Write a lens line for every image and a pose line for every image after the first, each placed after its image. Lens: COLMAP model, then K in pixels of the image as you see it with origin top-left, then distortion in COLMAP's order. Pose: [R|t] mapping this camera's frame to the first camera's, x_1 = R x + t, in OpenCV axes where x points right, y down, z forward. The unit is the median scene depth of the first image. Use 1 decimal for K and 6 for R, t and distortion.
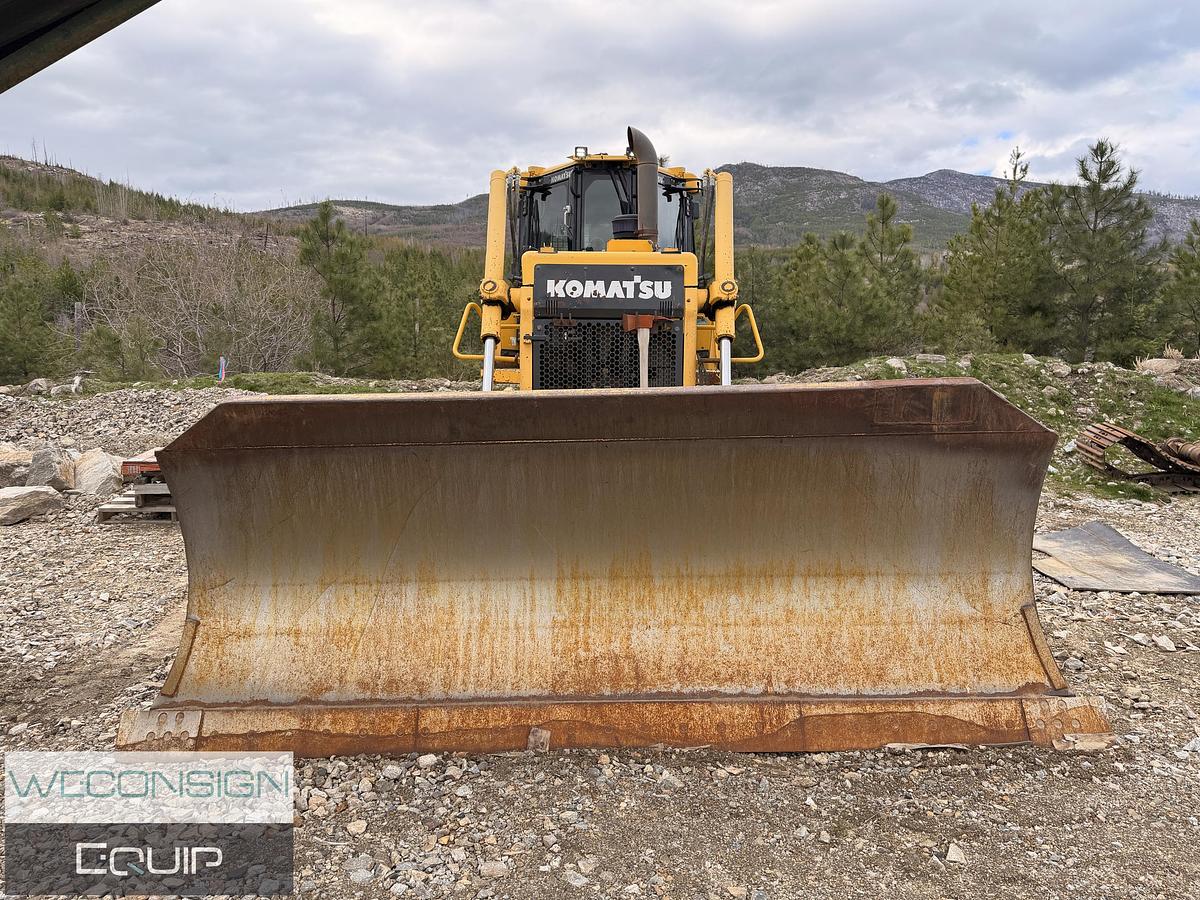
lens RADIAL K [[841.6, 0, 597.3], [0, 841.6, 450.2], [0, 0, 1]] dist [0.070652, -0.085572]
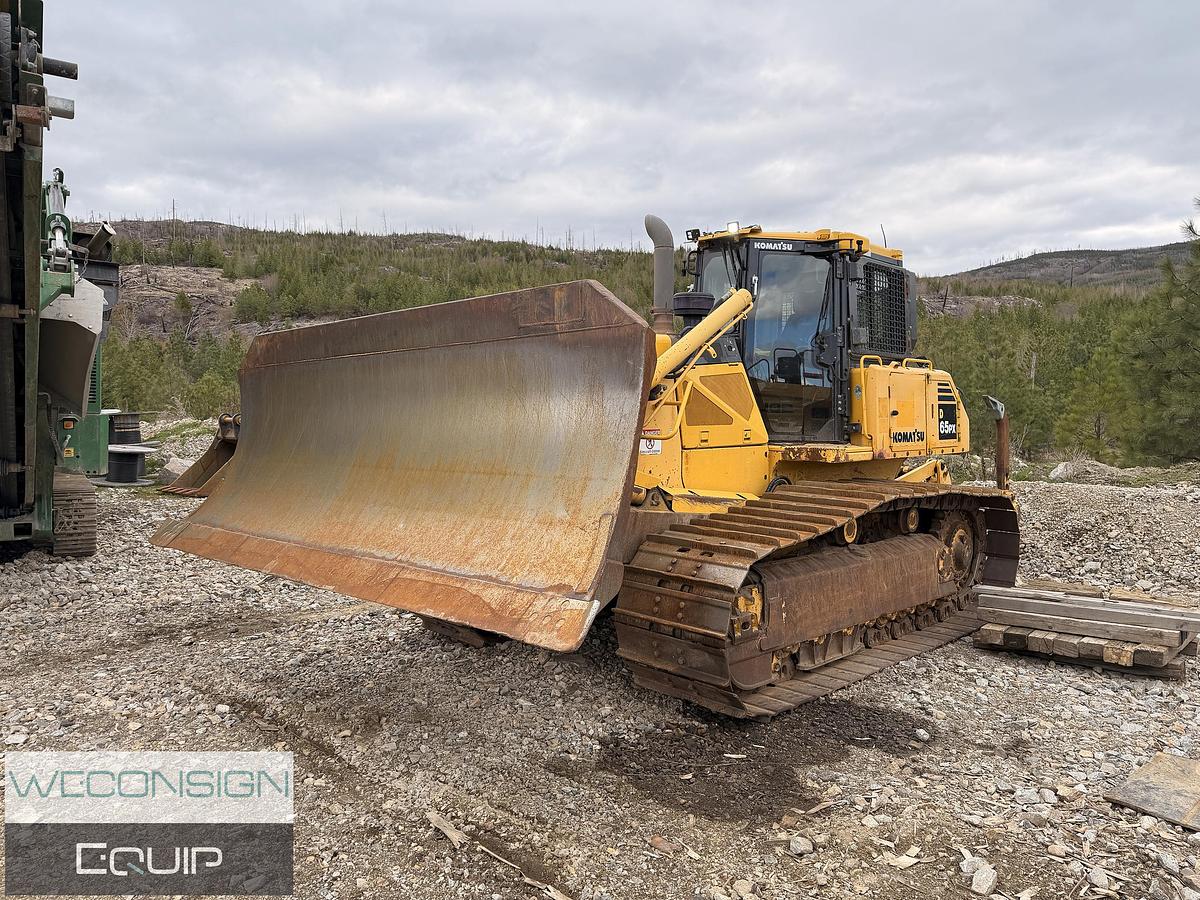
lens RADIAL K [[841.6, 0, 604.1], [0, 841.6, 431.1], [0, 0, 1]] dist [0.070652, -0.085572]
pose [[0.722196, 0.033454, -0.690879, 0.833448], [-0.095904, 0.994025, -0.052118, -0.056606], [0.685007, 0.103897, 0.721090, 0.249167]]
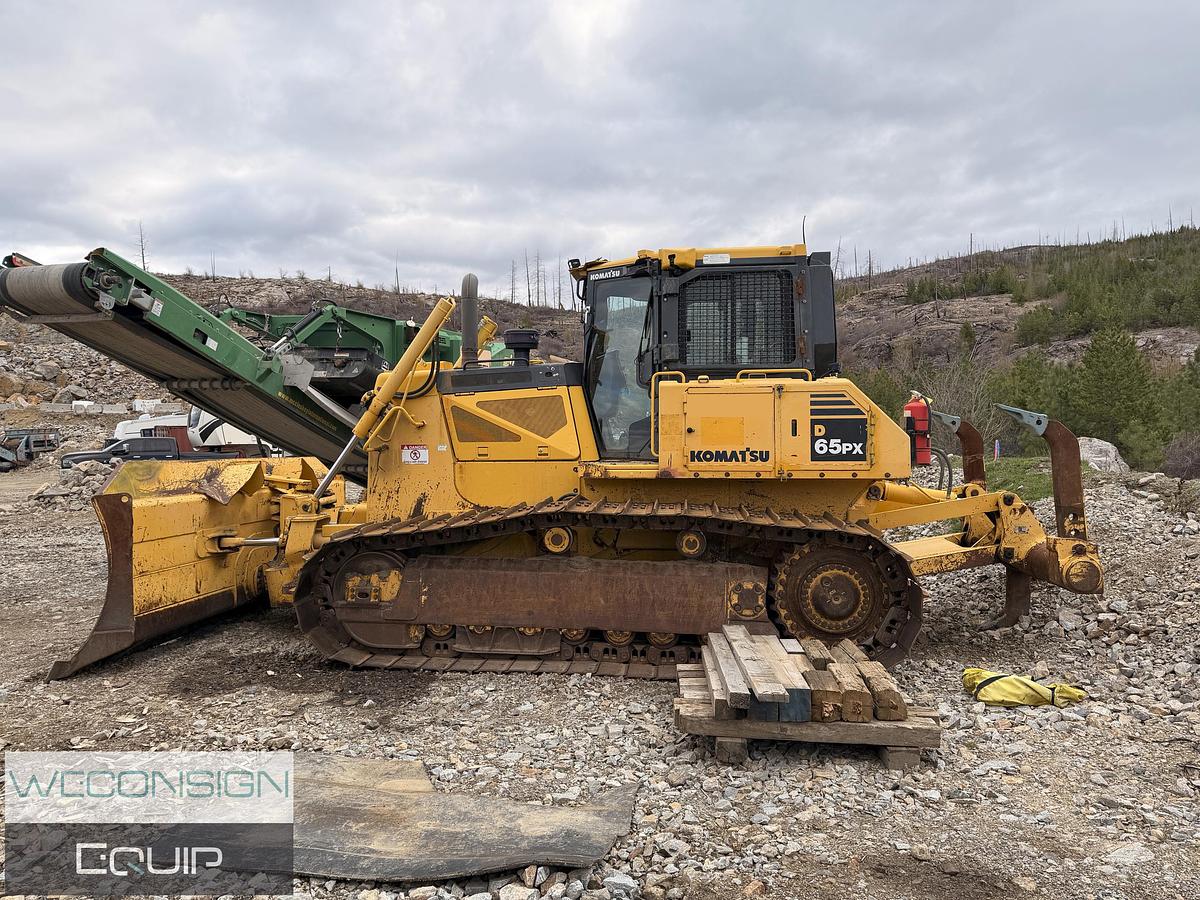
lens RADIAL K [[841.6, 0, 605.8], [0, 841.6, 440.8], [0, 0, 1]] dist [0.070652, -0.085572]
pose [[-0.087650, 0.018926, -0.995971, 1.505745], [-0.111727, 0.993324, 0.028709, -0.205639], [0.989866, 0.113794, -0.084951, 1.519097]]
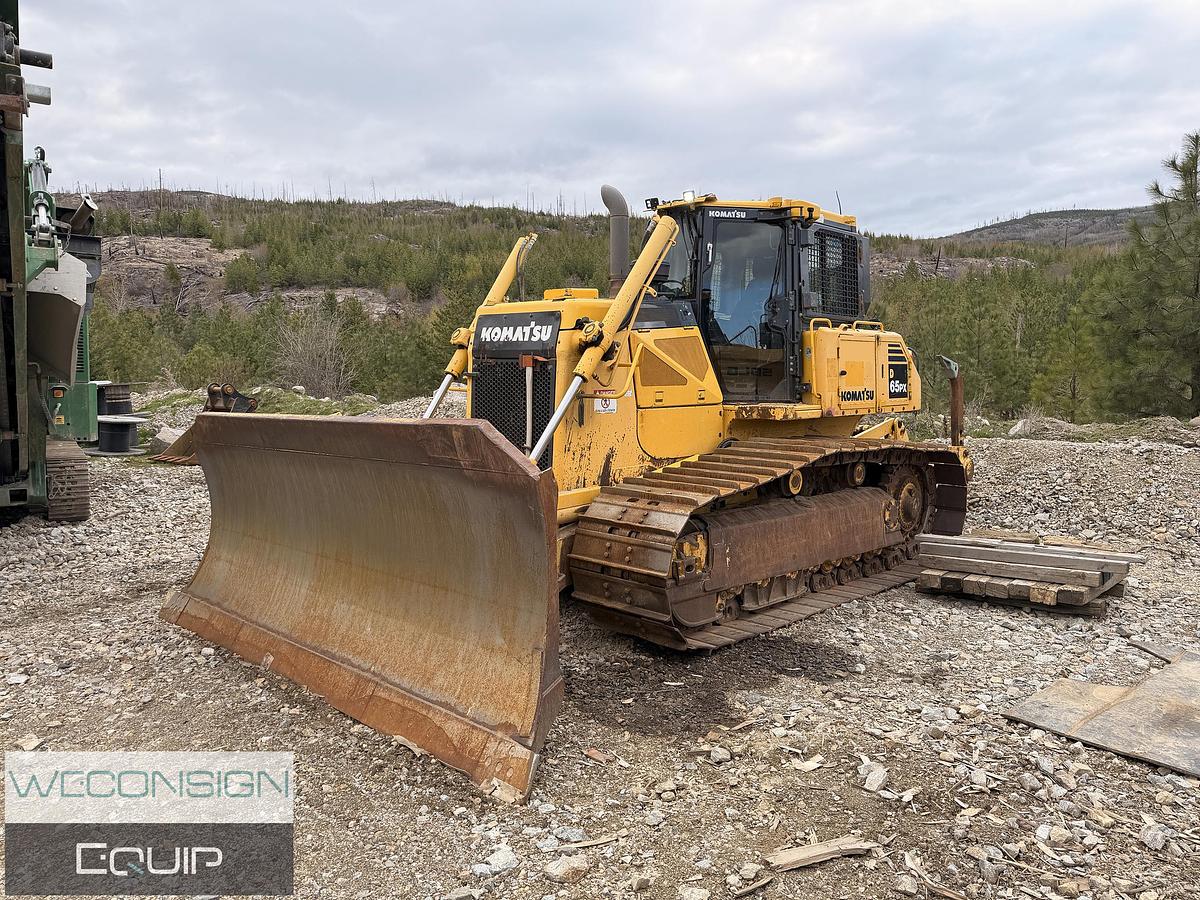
lens RADIAL K [[841.6, 0, 600.6], [0, 841.6, 428.8], [0, 0, 1]] dist [0.070652, -0.085572]
pose [[0.724231, 0.049734, -0.687762, 0.920208], [-0.084009, 0.996330, -0.016417, -0.048694], [0.684421, 0.069668, 0.725751, 0.233624]]
